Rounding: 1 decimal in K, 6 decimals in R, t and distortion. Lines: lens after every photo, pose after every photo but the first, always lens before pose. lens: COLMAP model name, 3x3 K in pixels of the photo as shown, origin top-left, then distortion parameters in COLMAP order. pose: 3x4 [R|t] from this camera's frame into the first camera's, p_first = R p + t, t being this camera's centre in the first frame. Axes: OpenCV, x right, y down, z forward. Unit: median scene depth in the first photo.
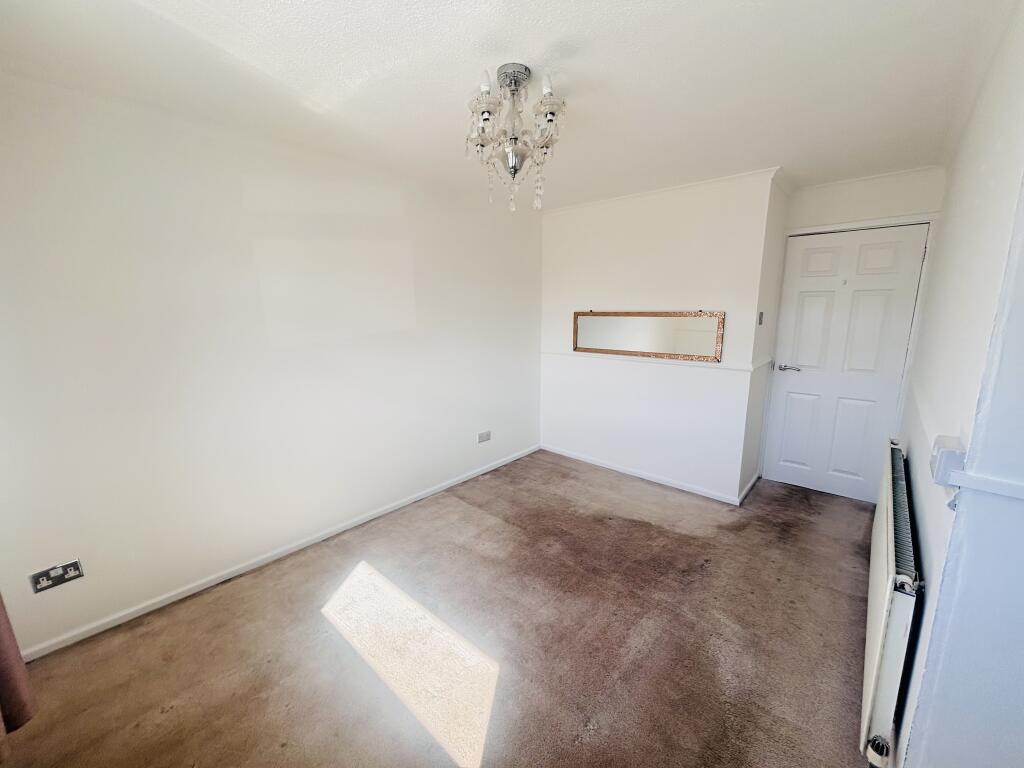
lens RADIAL K [[413.2, 0, 509.1], [0, 413.2, 381.5], [0, 0, 1]] dist [0.001817, 0.000376]
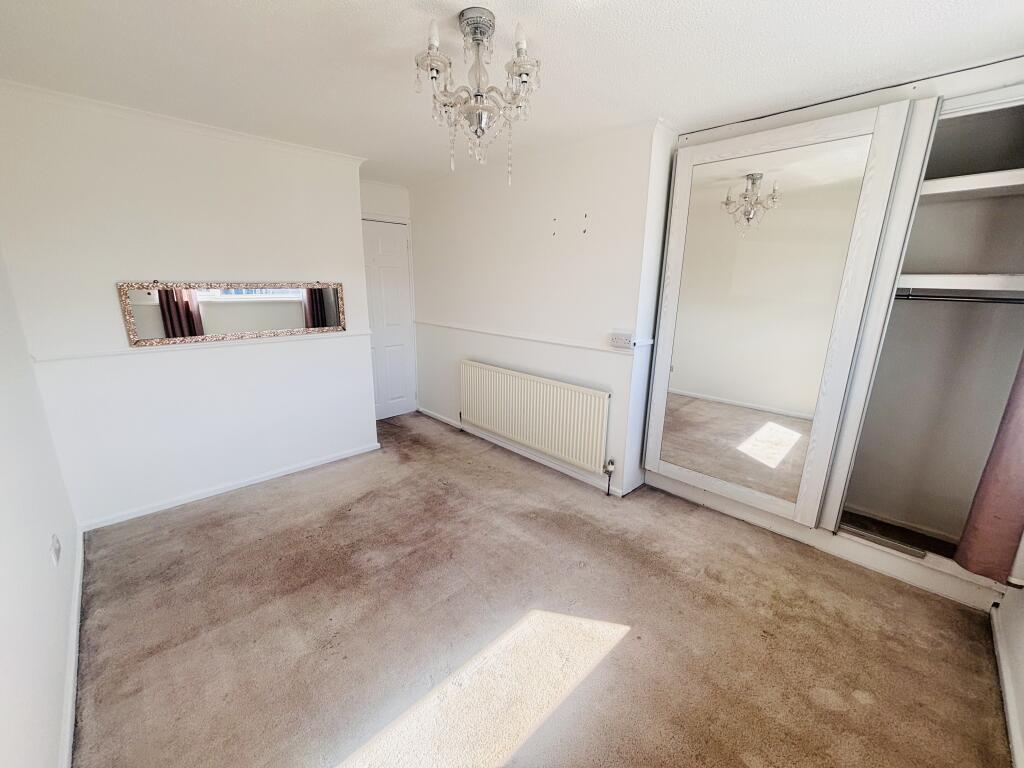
lens RADIAL K [[413.2, 0, 509.2], [0, 413.2, 383.3], [0, 0, 1]] dist [0.001817, 0.000376]
pose [[0.071543, -0.243130, 0.967352, -0.550987], [0.169237, 0.958734, 0.228447, -0.091260], [-0.982975, 0.147368, 0.109737, 0.495198]]
